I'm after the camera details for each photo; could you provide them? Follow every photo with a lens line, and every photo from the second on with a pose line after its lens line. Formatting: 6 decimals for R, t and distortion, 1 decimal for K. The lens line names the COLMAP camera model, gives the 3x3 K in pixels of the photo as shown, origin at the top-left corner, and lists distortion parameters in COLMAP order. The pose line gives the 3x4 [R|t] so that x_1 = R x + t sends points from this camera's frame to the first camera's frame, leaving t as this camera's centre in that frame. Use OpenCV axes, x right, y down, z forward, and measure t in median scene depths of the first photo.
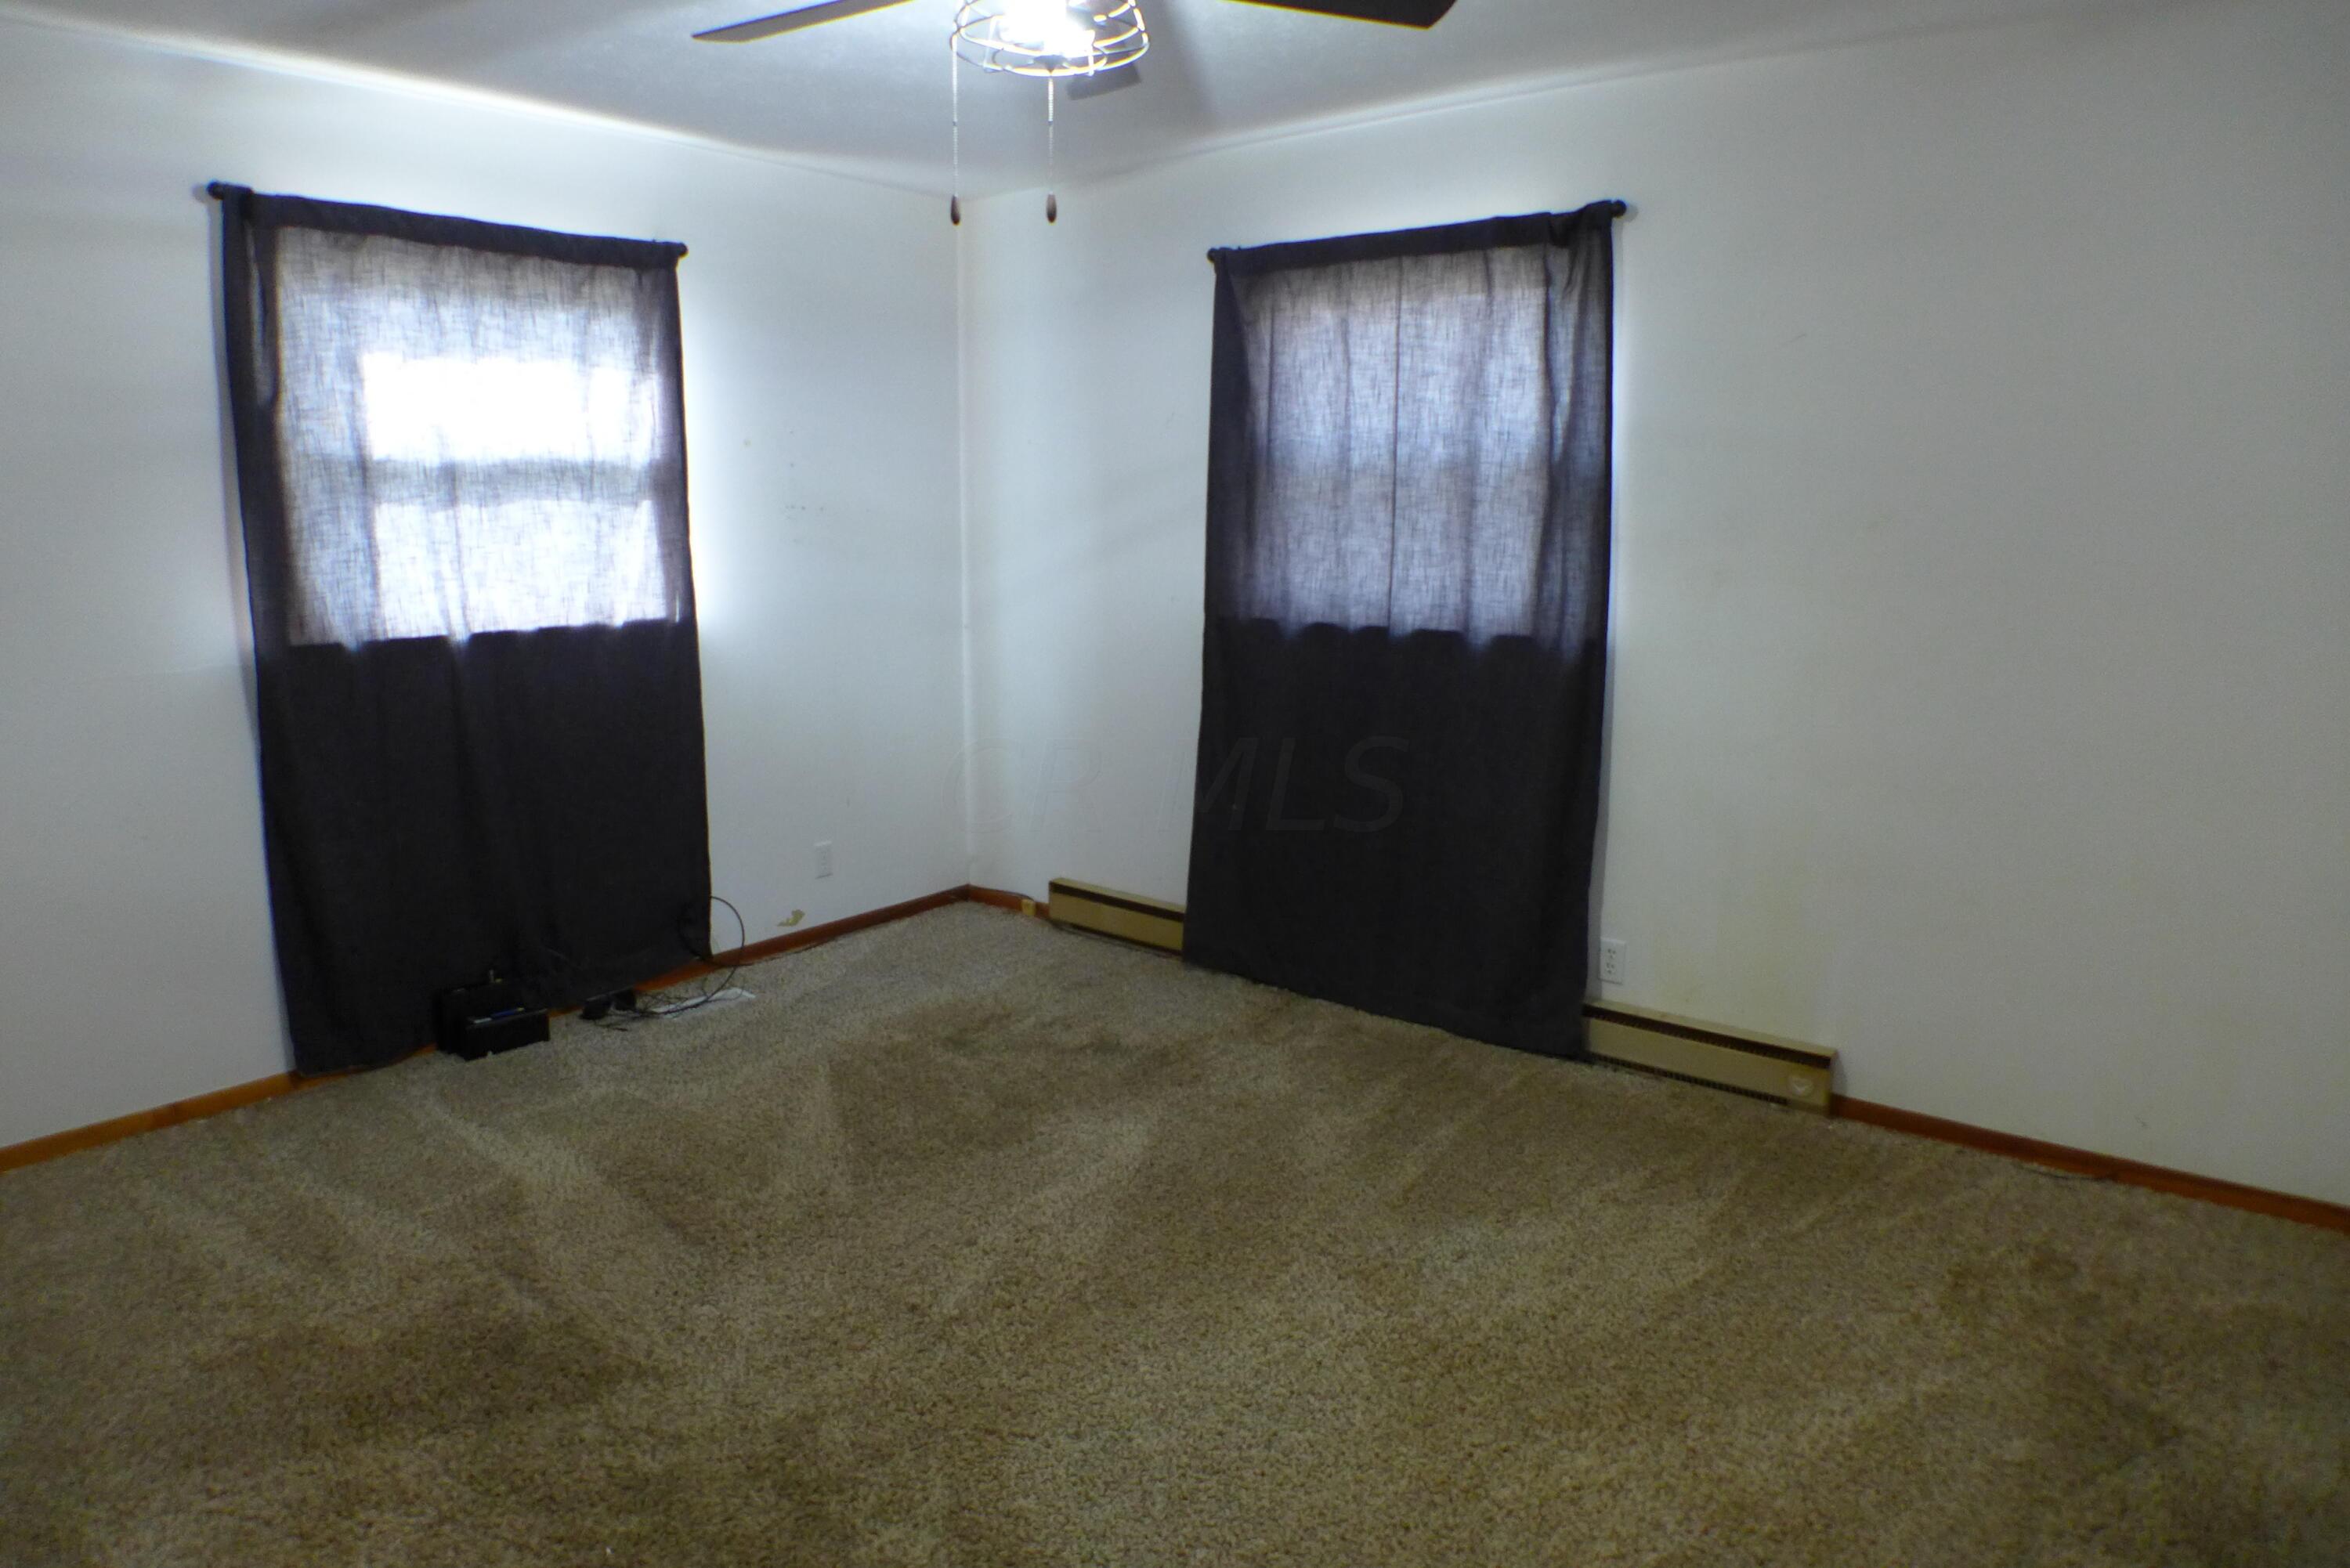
lens RADIAL K [[1407.8, 0, 1175.7], [0, 1407.8, 754.0], [0, 0, 1]] dist [-0.140634, 0.045087]
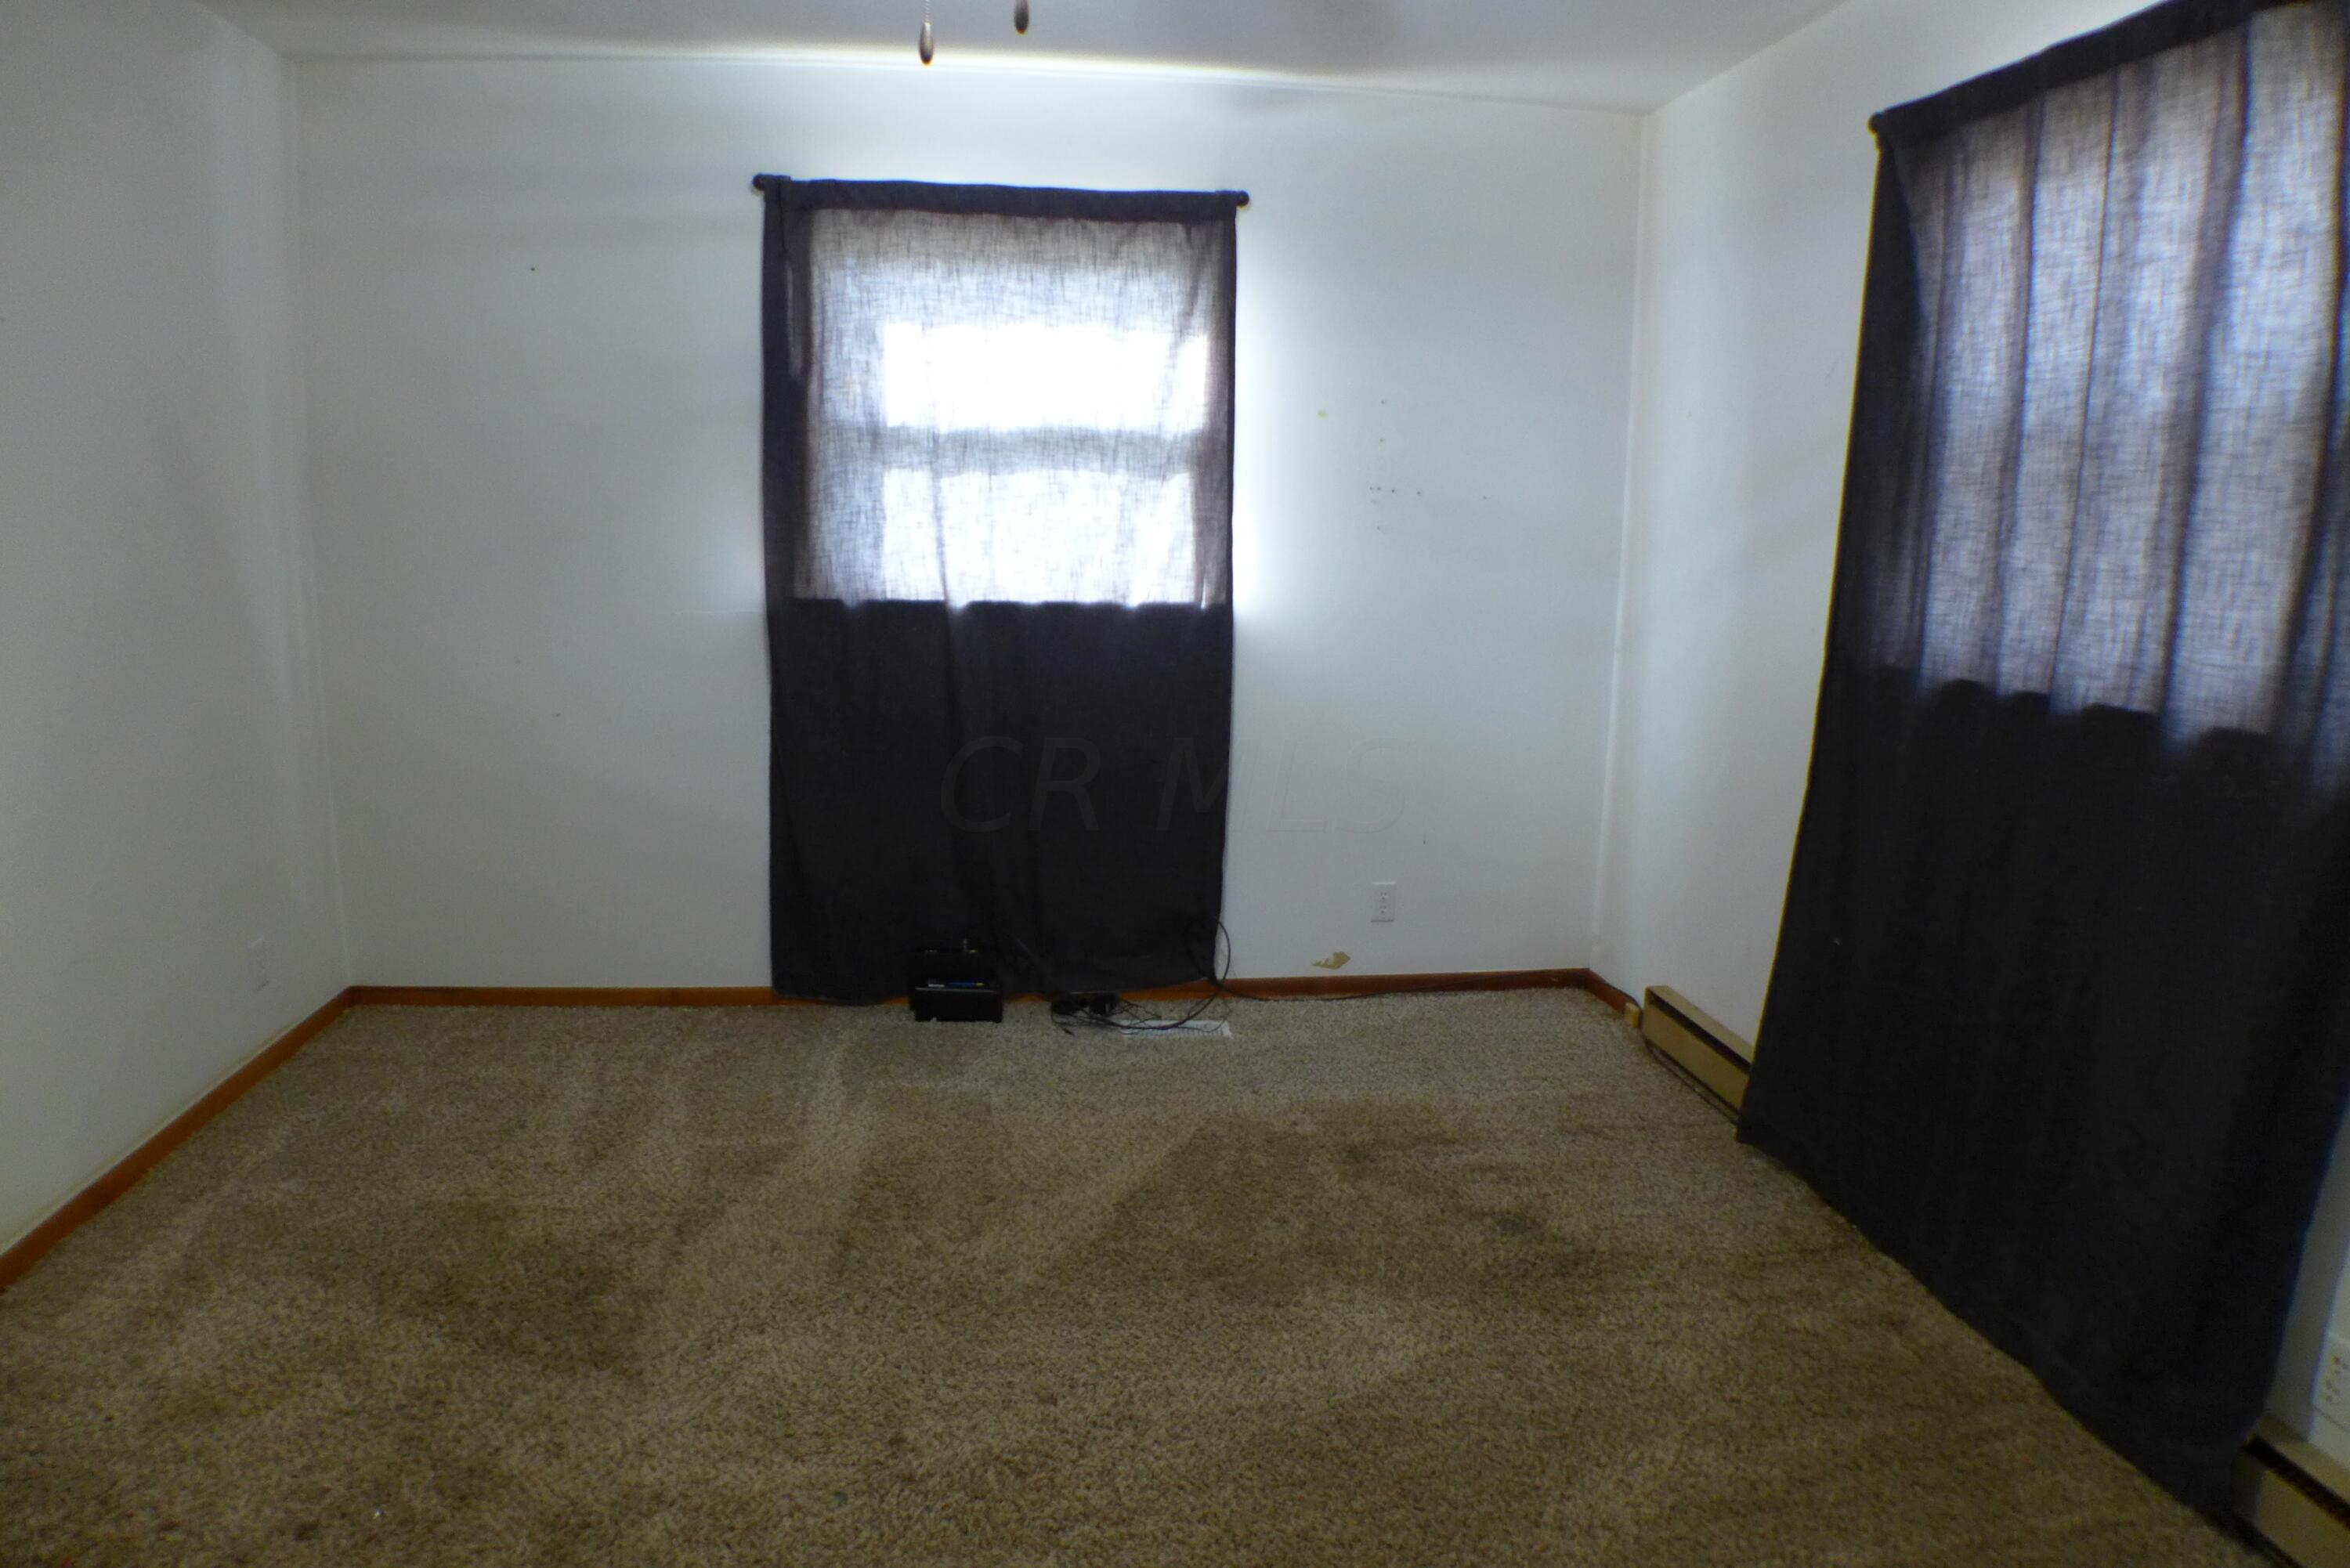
lens RADIAL K [[1407.8, 0, 1175.7], [0, 1407.8, 754.0], [0, 0, 1]] dist [-0.140634, 0.045087]
pose [[0.706660, 0.129297, -0.695640, 0.301545], [-0.139604, 0.989313, 0.042065, -0.040009], [0.693645, 0.067389, 0.717158, 0.353857]]
